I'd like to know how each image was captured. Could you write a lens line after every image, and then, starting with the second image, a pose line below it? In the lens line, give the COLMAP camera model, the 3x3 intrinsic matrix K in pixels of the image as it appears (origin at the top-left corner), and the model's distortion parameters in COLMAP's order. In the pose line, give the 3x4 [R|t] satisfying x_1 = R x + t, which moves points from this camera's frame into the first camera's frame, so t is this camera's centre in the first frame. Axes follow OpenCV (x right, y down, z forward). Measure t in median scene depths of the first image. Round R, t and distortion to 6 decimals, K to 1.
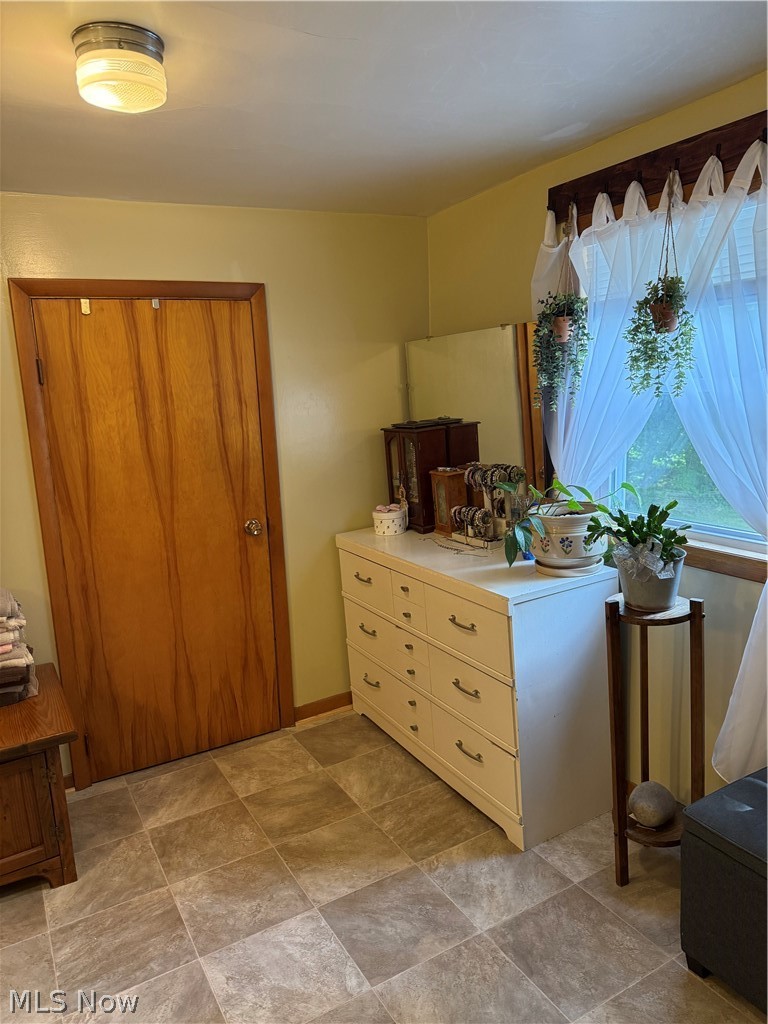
lens RADIAL K [[712.8, 0, 384.0], [0, 712.8, 512.0], [0, 0, 1]] dist [0.106651, -0.149716]
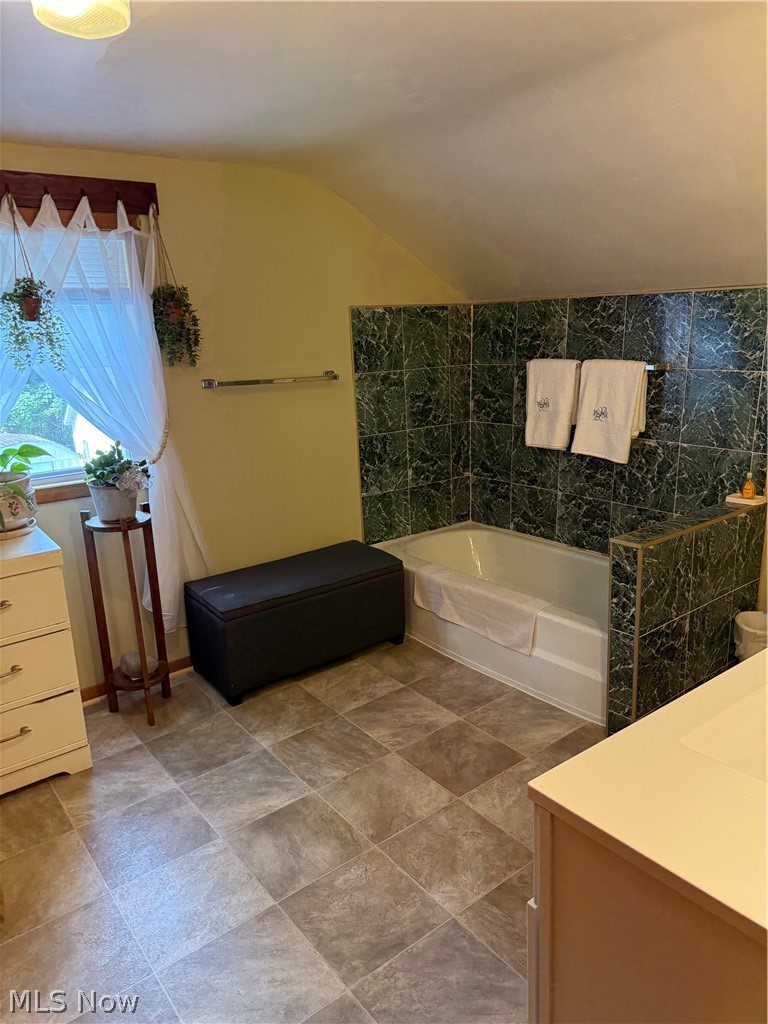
lens RADIAL K [[716.3, 0, 363.7], [0, 716.3, 518.3], [0, 0, 1]] dist [0.009607, 0.001891]
pose [[-0.116632, -0.190995, 0.974637, -0.845733], [0.232388, 0.948845, 0.213750, -0.047068], [-0.965605, 0.251424, -0.066280, 0.530609]]
